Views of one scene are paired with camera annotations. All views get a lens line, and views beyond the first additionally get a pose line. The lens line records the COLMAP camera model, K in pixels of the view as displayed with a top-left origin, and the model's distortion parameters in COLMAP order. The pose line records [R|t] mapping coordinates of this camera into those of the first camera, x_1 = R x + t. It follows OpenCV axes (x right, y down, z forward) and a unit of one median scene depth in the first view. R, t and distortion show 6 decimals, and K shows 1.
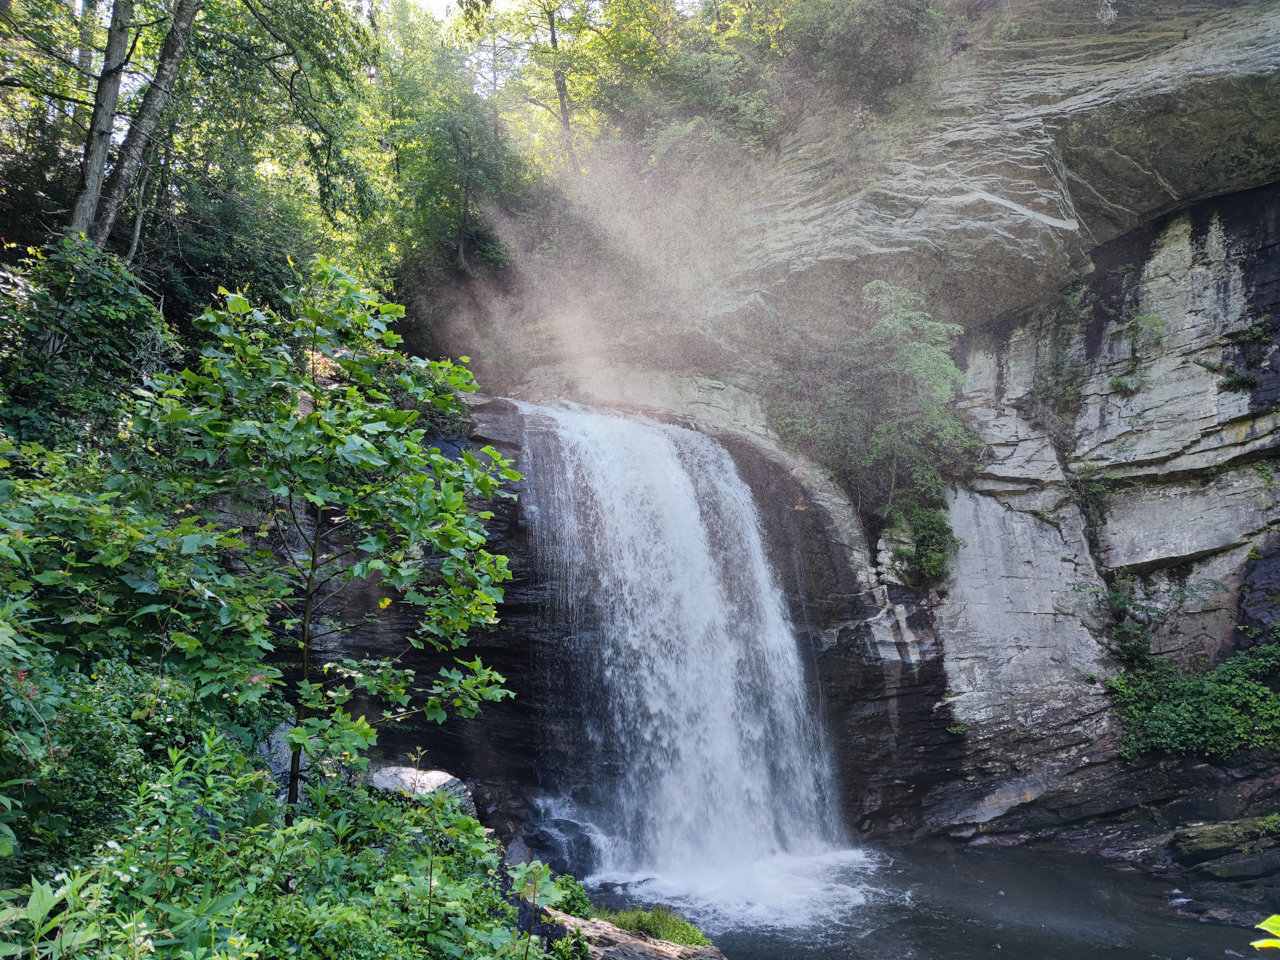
lens RADIAL K [[906.6, 0, 637.5], [0, 906.6, 493.0], [0, 0, 1]] dist [0.062118, -0.071750]
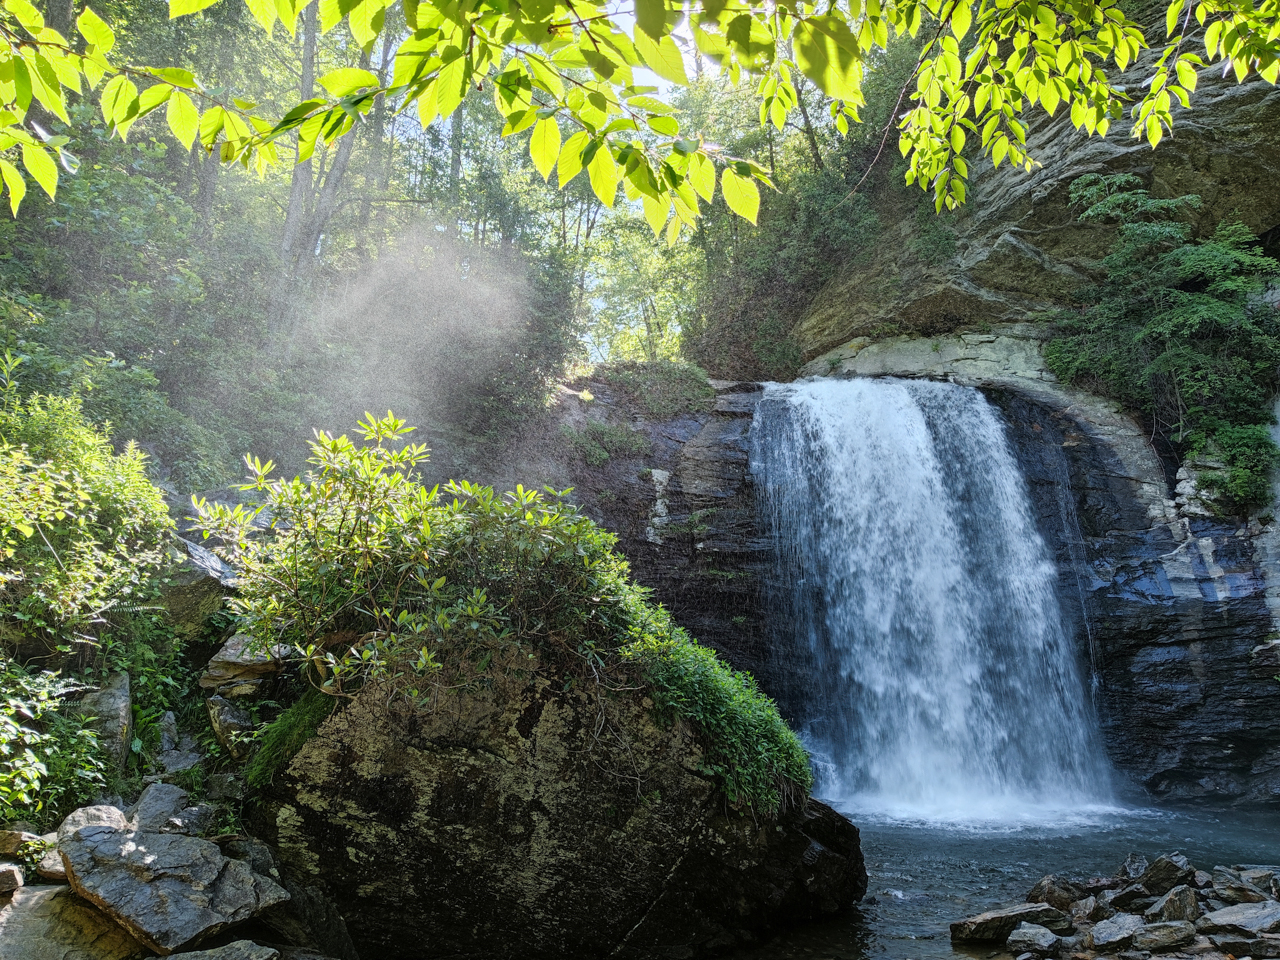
lens RADIAL K [[918.2, 0, 635.1], [0, 918.2, 499.2], [0, 0, 1]] dist [0.052084, -0.050563]
pose [[0.845293, -0.110075, -0.522841, 0.294147], [0.055748, 0.991377, -0.118587, 0.159699], [0.531387, 0.071094, 0.844141, -0.014834]]
